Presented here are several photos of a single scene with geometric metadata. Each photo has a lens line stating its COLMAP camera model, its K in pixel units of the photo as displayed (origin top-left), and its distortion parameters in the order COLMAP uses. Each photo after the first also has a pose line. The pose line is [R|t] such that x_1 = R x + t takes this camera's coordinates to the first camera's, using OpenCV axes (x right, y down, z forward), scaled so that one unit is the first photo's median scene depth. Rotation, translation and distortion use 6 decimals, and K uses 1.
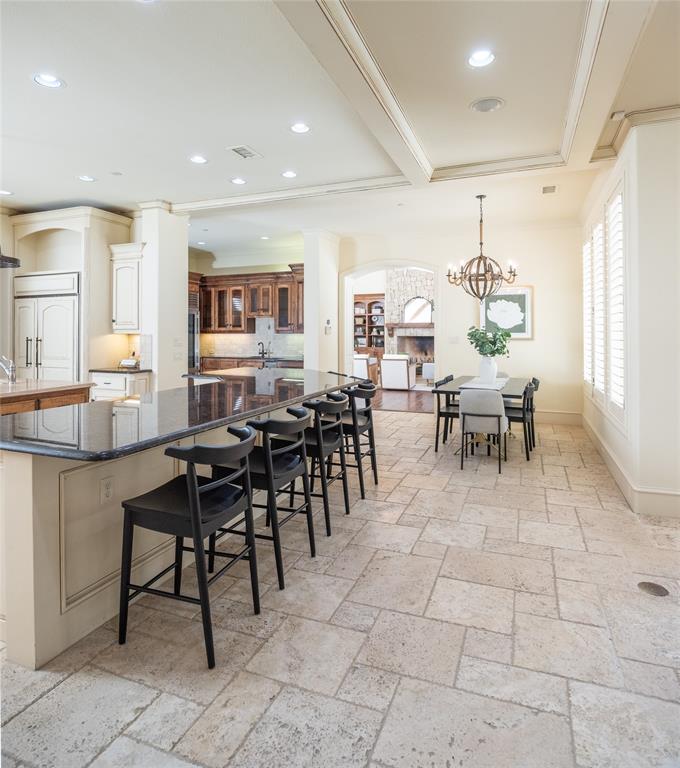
lens RADIAL K [[468.5, 0, 338.8], [0, 468.5, 332.6], [0, 0, 1]] dist [-0.012263, 0.001028]
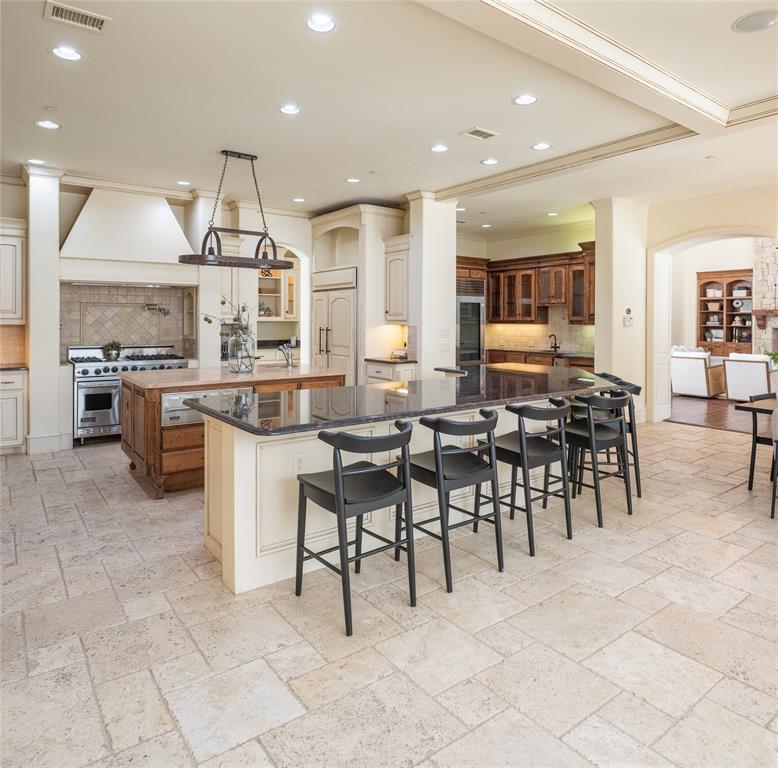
lens RADIAL K [[539.8, 0, 391.1], [0, 539.8, 324.9], [0, 0, 1]] dist [-0.009290, 0.000252]
pose [[0.851997, 0.008985, -0.523470, 0.121209], [-0.003606, 0.999930, 0.011293, -0.008238], [0.523535, -0.007734, 0.851969, -0.007723]]
